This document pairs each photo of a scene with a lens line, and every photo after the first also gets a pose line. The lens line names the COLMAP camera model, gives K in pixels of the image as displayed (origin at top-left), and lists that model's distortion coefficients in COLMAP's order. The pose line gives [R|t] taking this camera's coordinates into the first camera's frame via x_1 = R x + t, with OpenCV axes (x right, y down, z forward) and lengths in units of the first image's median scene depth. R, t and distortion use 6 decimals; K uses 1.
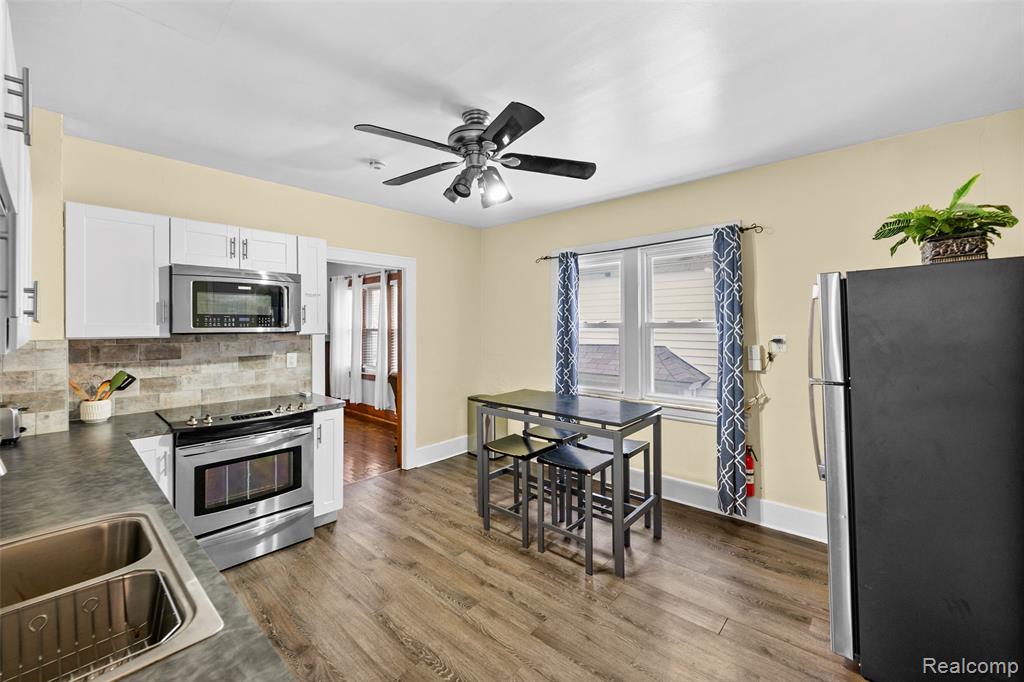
lens RADIAL K [[416.9, 0, 494.9], [0, 416.9, 320.5], [0, 0, 1]] dist [0.001226, -0.000257]
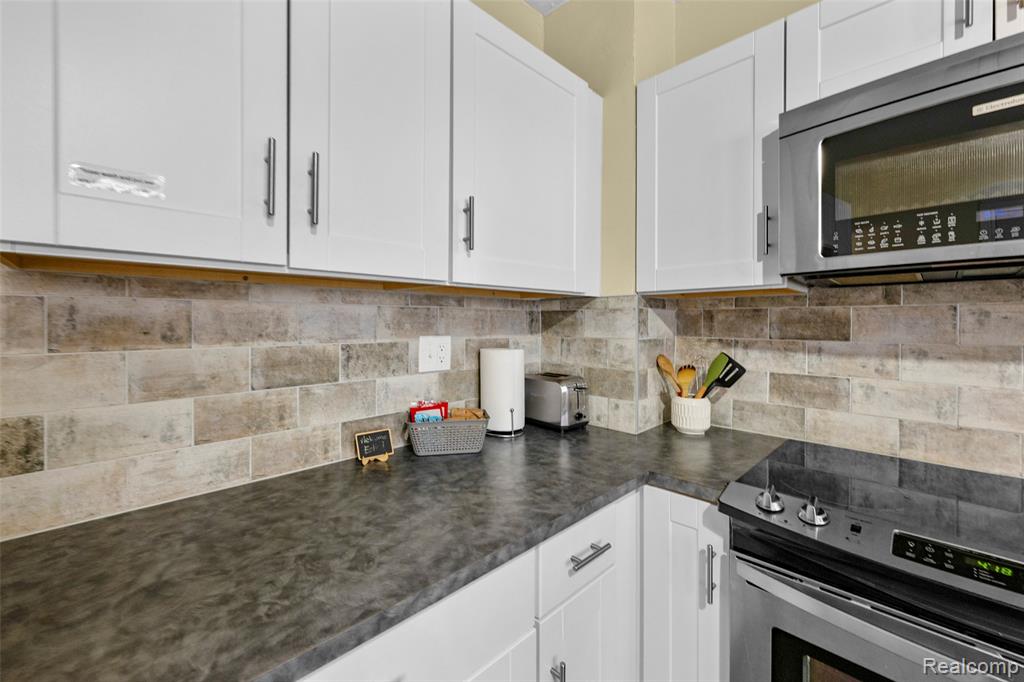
lens RADIAL K [[416.9, 0, 507.0], [0, 416.9, 324.3], [0, 0, 1]] dist [0.001226, -0.000257]
pose [[-0.033318, 0.007365, -0.999418, -0.297097], [0.009109, 0.999934, 0.007065, 0.069065], [0.999403, -0.008868, -0.033383, 0.663156]]
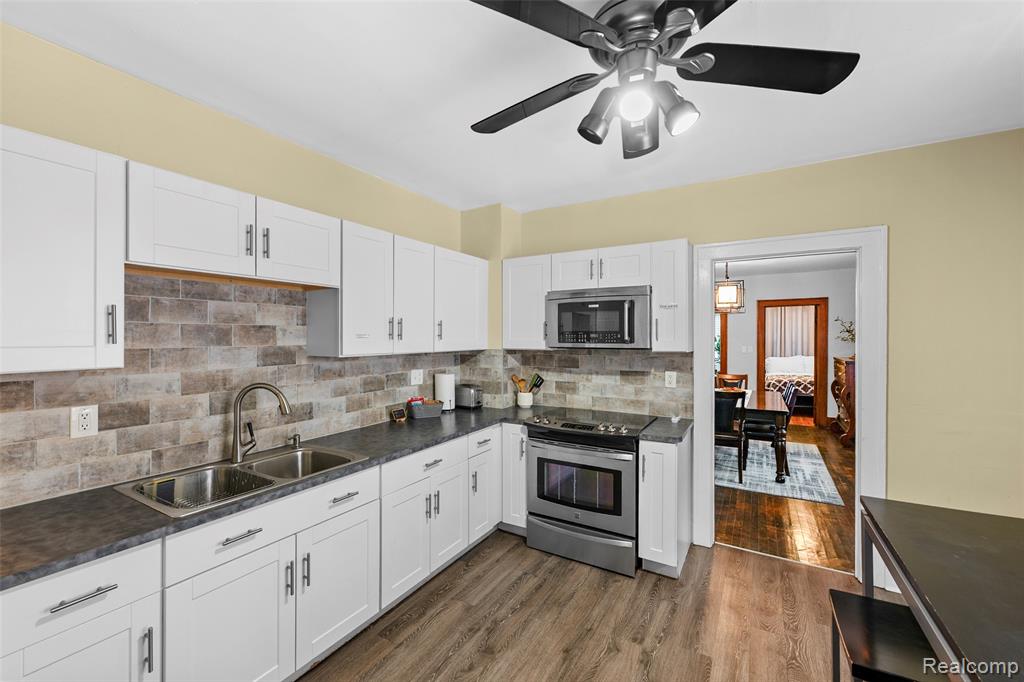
lens RADIAL K [[416.9, 0, 504.1], [0, 416.9, 337.0], [0, 0, 1]] dist [0.001226, -0.000257]
pose [[0.218394, 0.003162, -0.975855, 0.382075], [0.011292, 0.999920, 0.005767, -0.007650], [0.975795, -0.012279, 0.218341, 0.543871]]
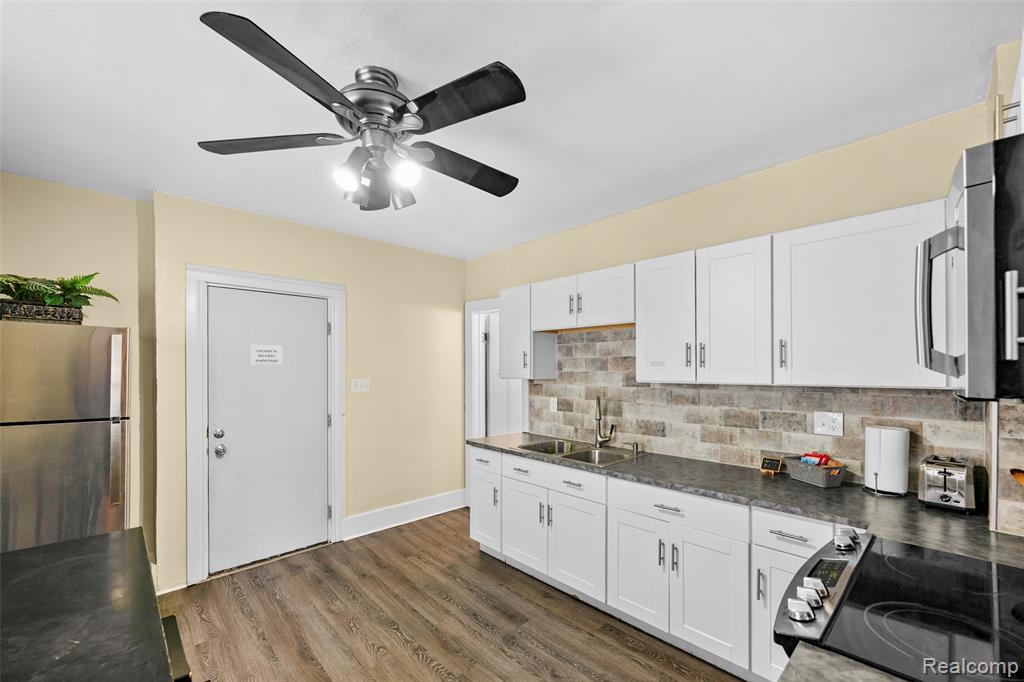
lens RADIAL K [[416.9, 0, 518.5], [0, 416.9, 366.9], [0, 0, 1]] dist [0.001226, -0.000257]
pose [[-0.999520, 0.003434, 0.030773, -0.245121], [0.002945, 0.999869, -0.015909, 0.012360], [-0.030824, -0.015810, -0.999400, 1.353878]]
